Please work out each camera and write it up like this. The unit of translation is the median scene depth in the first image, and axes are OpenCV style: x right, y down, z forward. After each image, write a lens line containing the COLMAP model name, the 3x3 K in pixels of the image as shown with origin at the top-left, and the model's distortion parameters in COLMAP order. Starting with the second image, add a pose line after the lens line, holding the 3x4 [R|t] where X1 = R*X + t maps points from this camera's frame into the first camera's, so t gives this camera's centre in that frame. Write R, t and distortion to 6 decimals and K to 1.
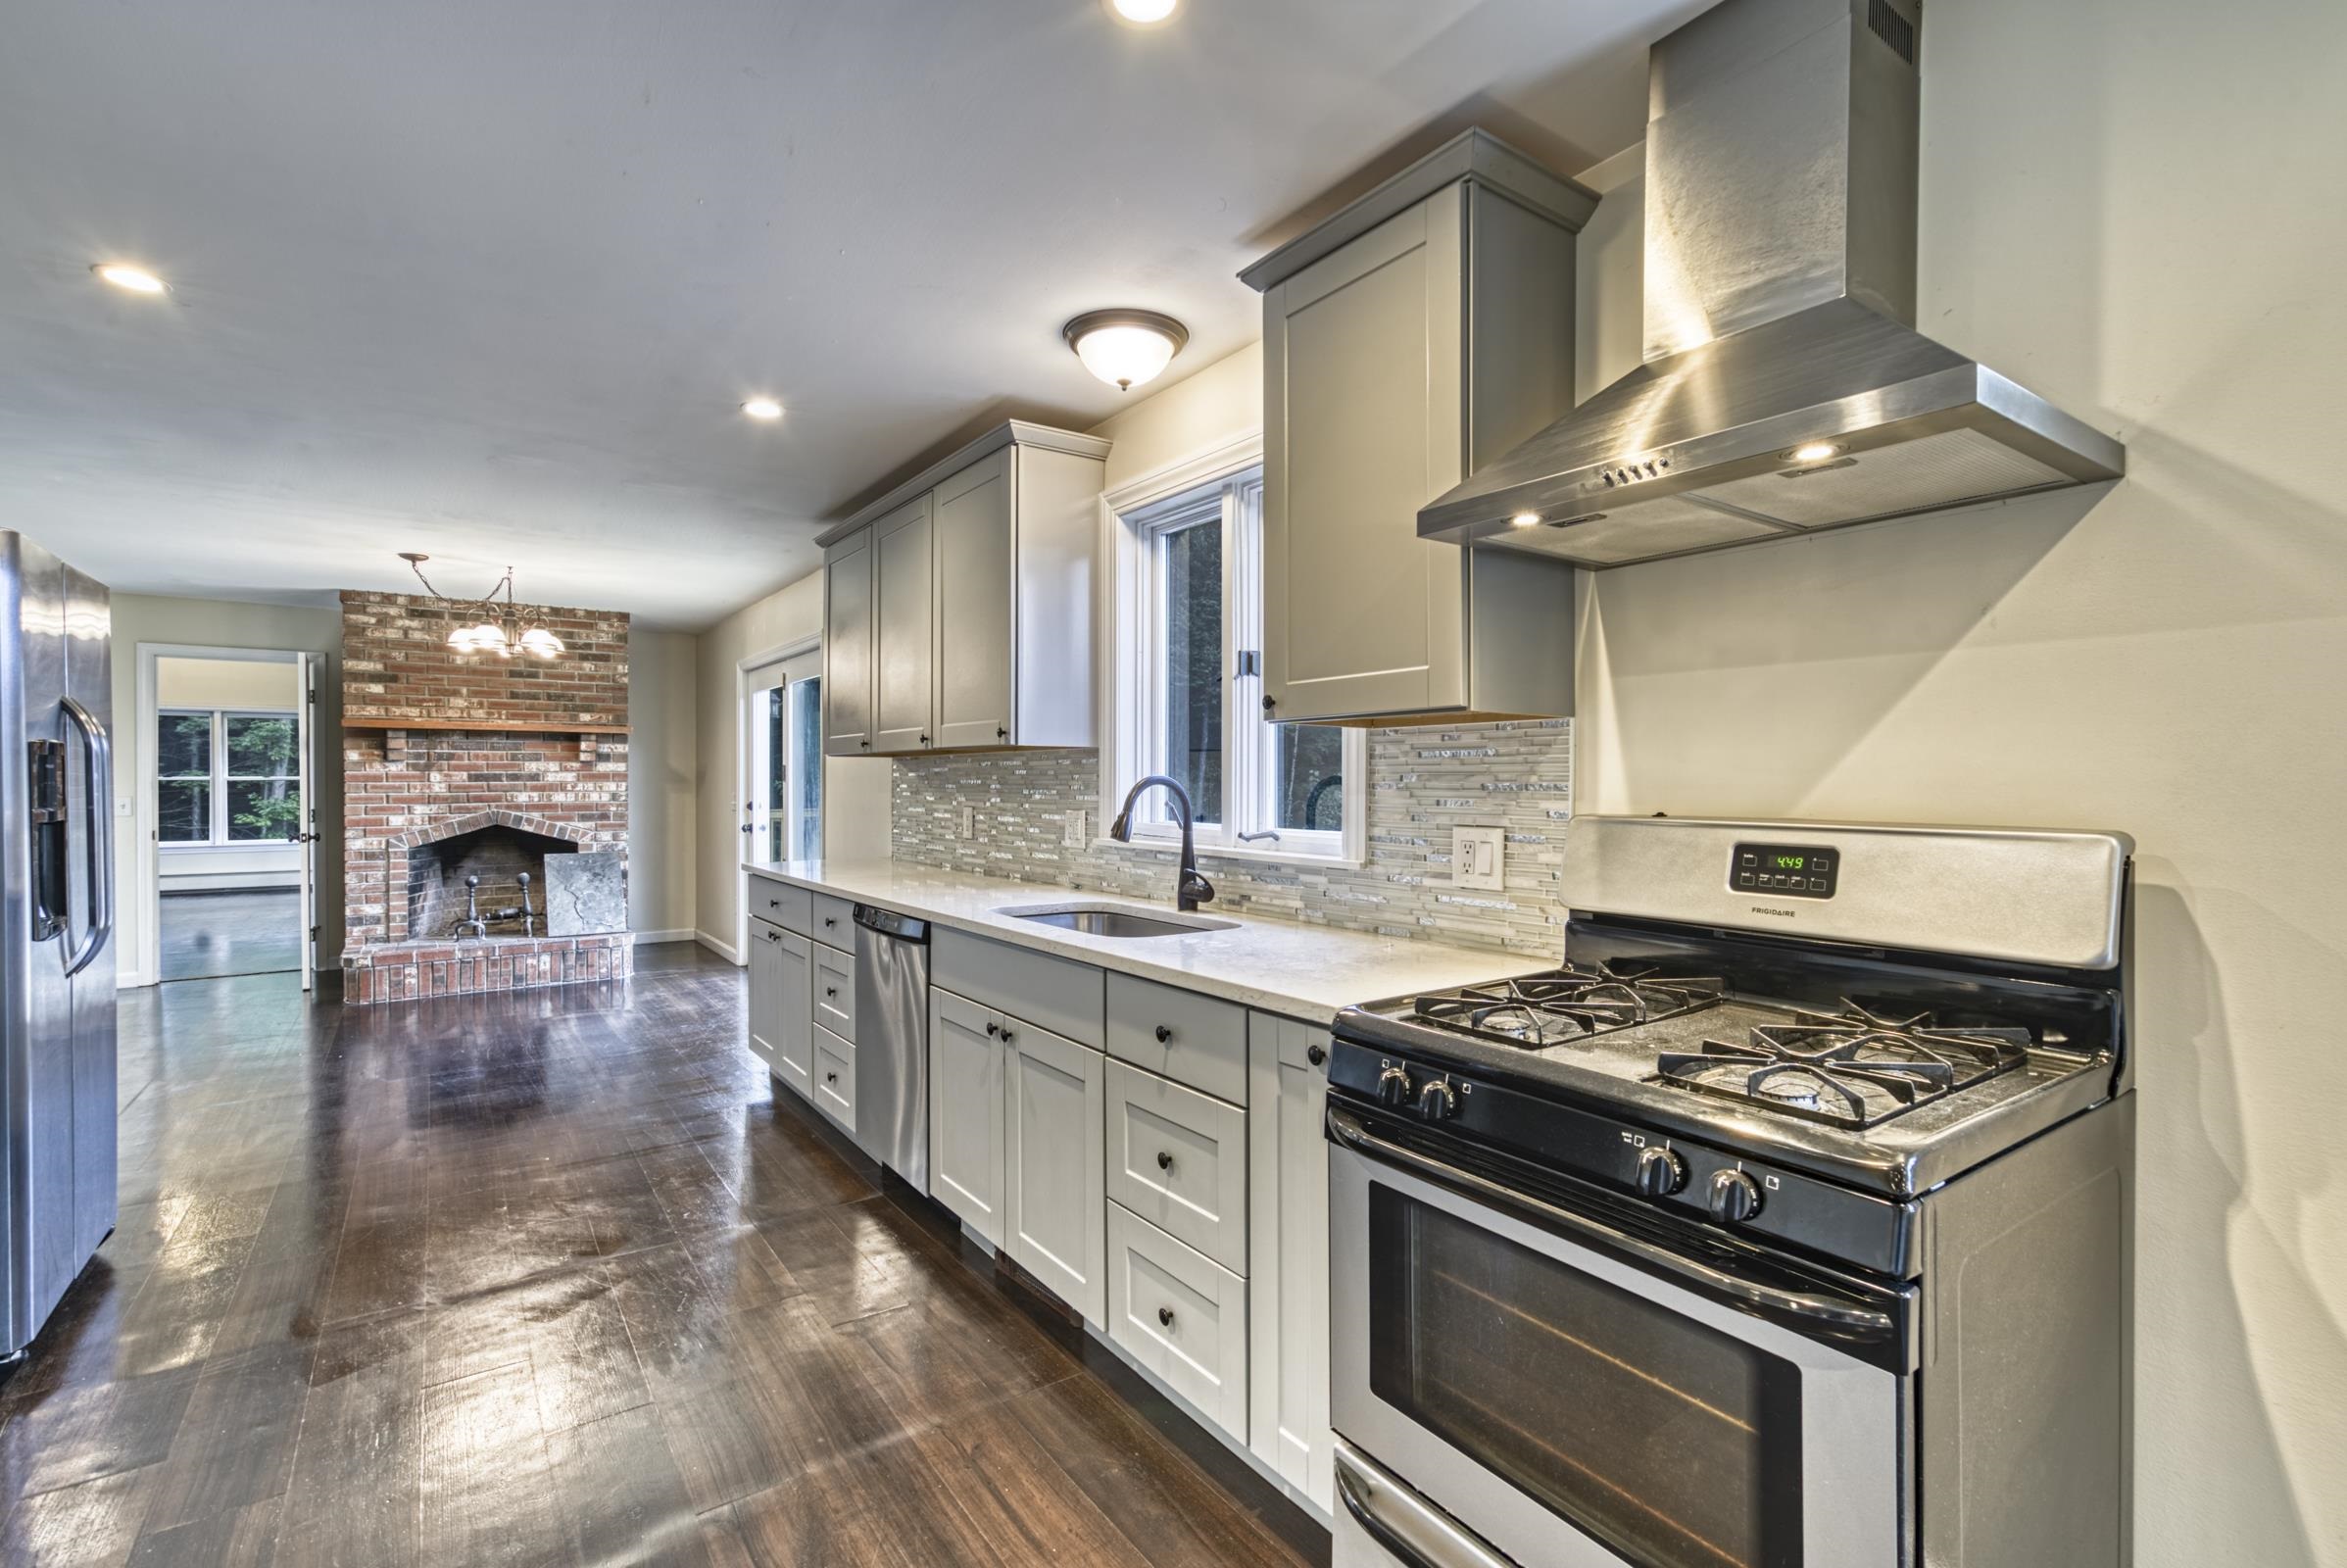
lens RADIAL K [[1068.5, 0, 1182.1], [0, 1068.5, 781.7], [0, 0, 1]] dist [-0.007918, 0.011163]
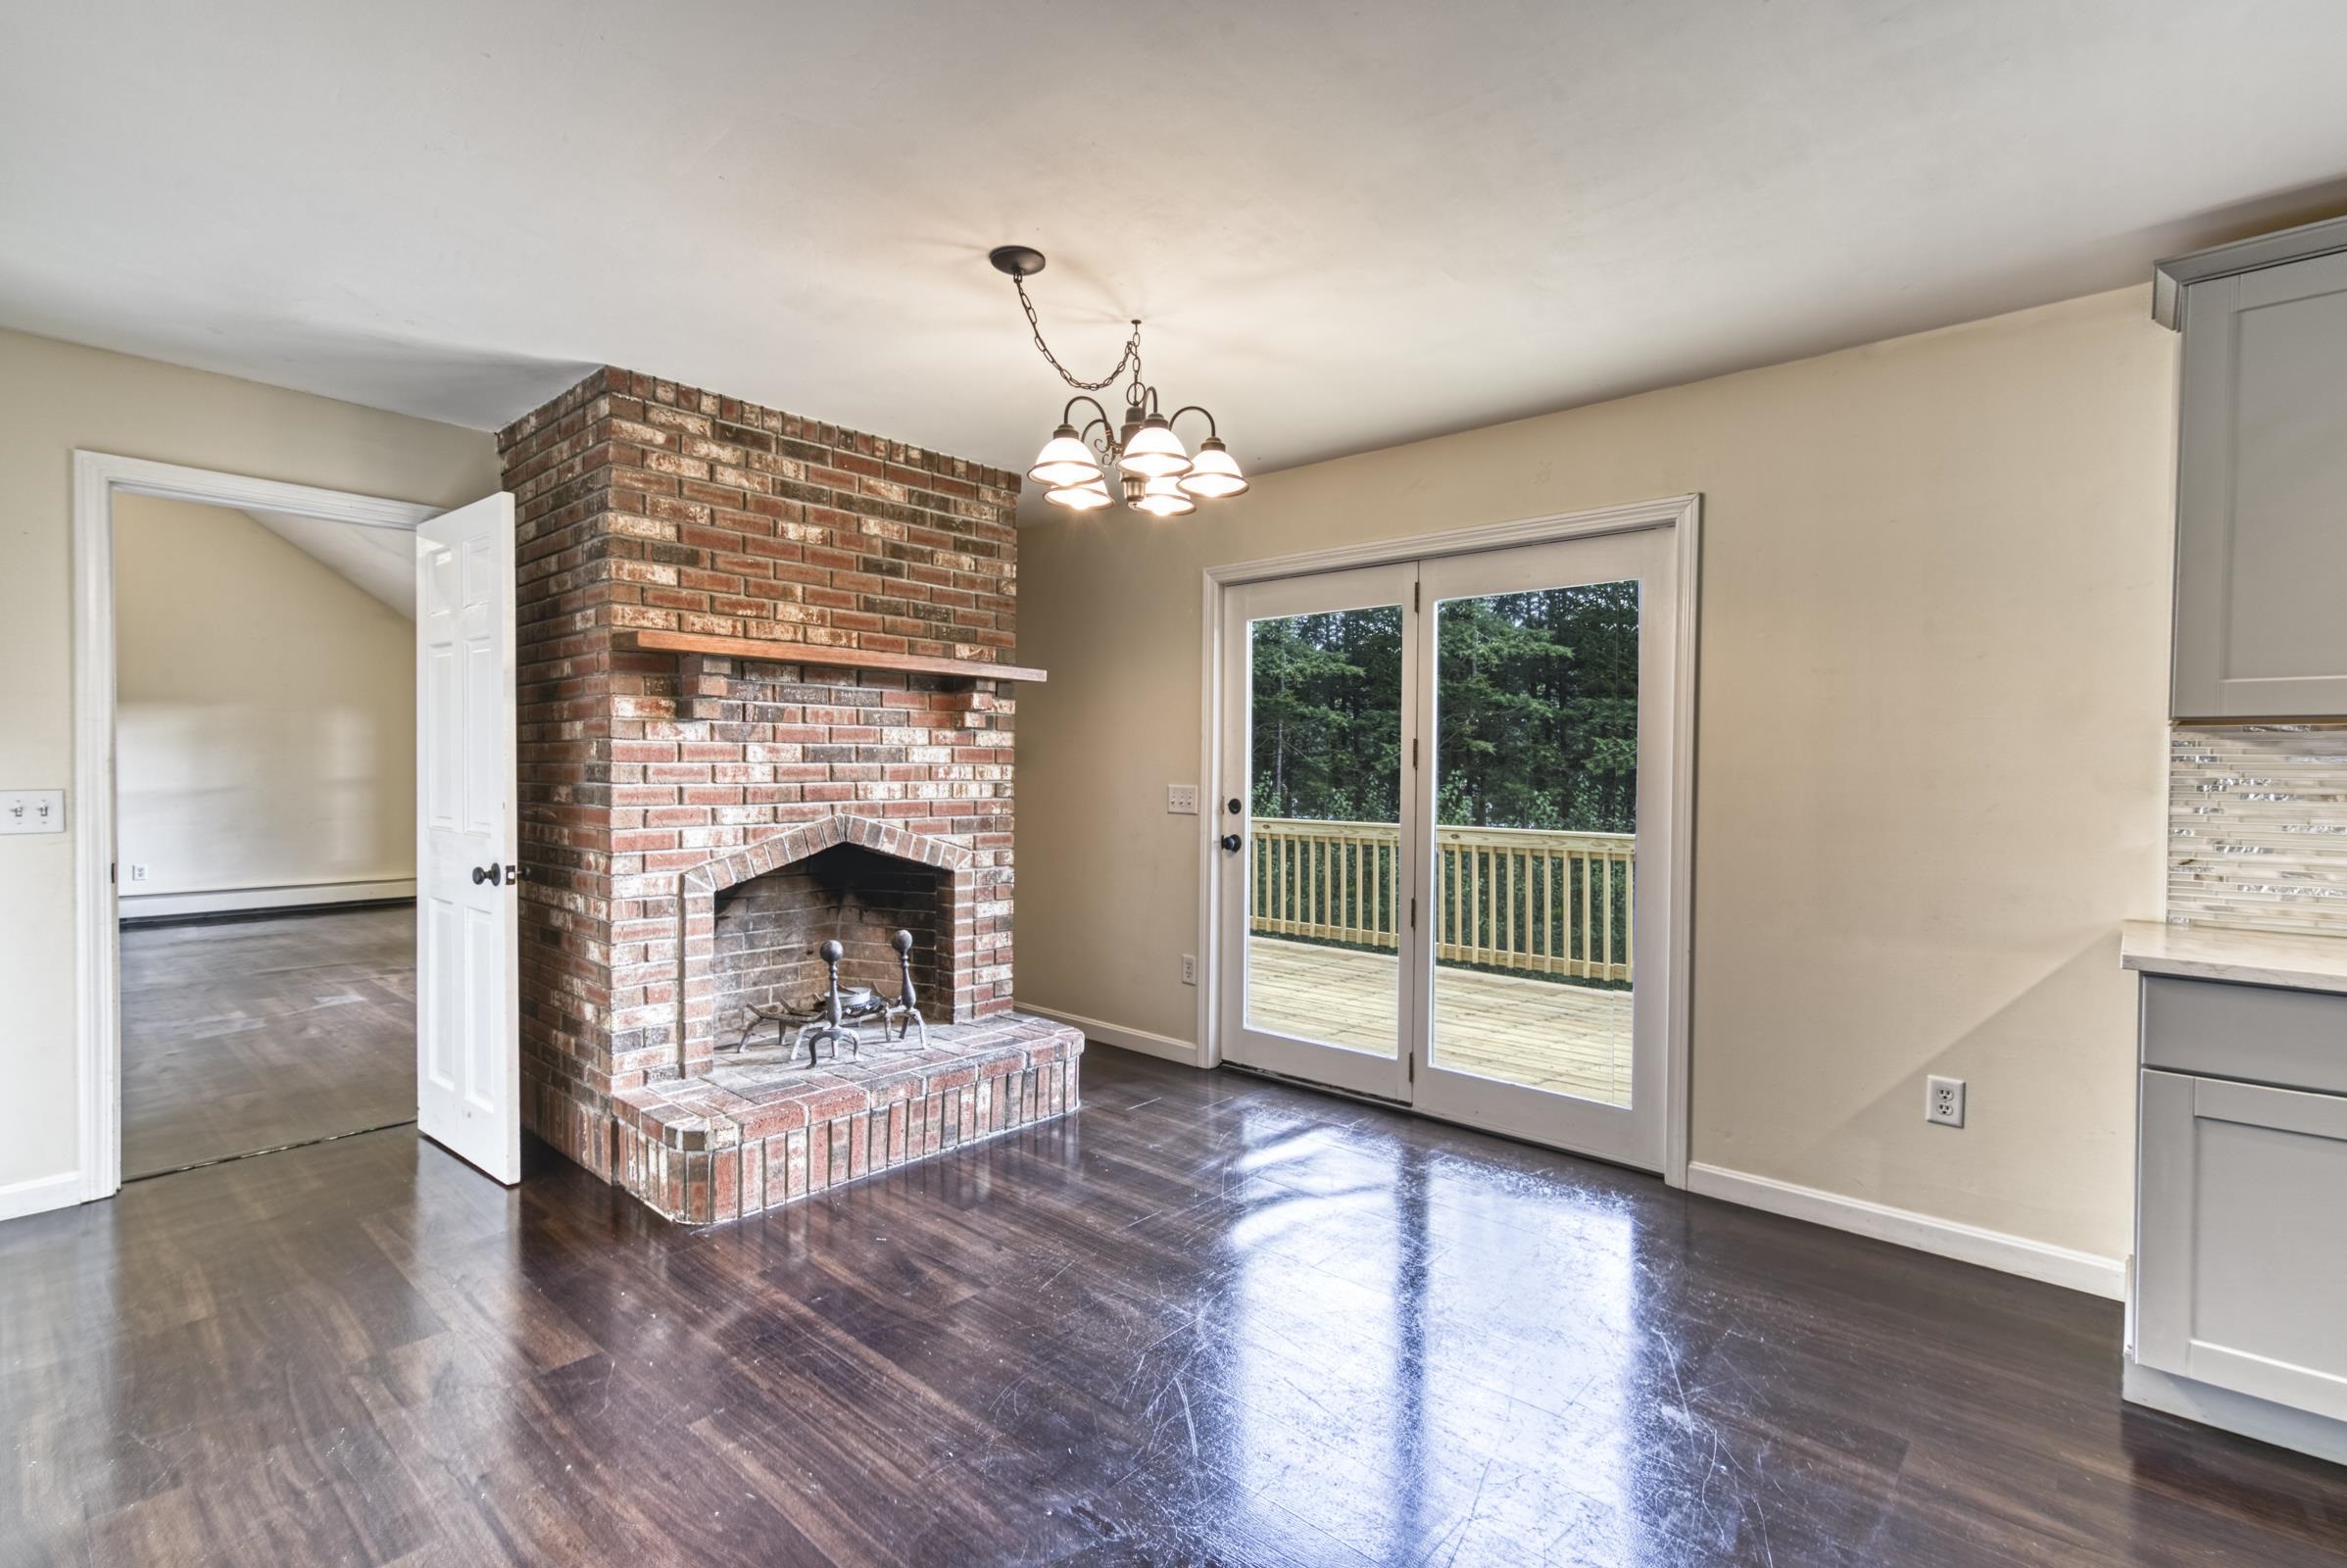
lens RADIAL K [[1068.5, 0, 1174.7], [0, 1068.5, 777.8], [0, 0, 1]] dist [-0.007918, 0.011163]
pose [[0.977111, 0.005379, 0.212664, -0.604660], [-0.007323, 0.999938, 0.008356, 0.001896], [-0.212606, -0.009722, 0.977090, 0.442509]]
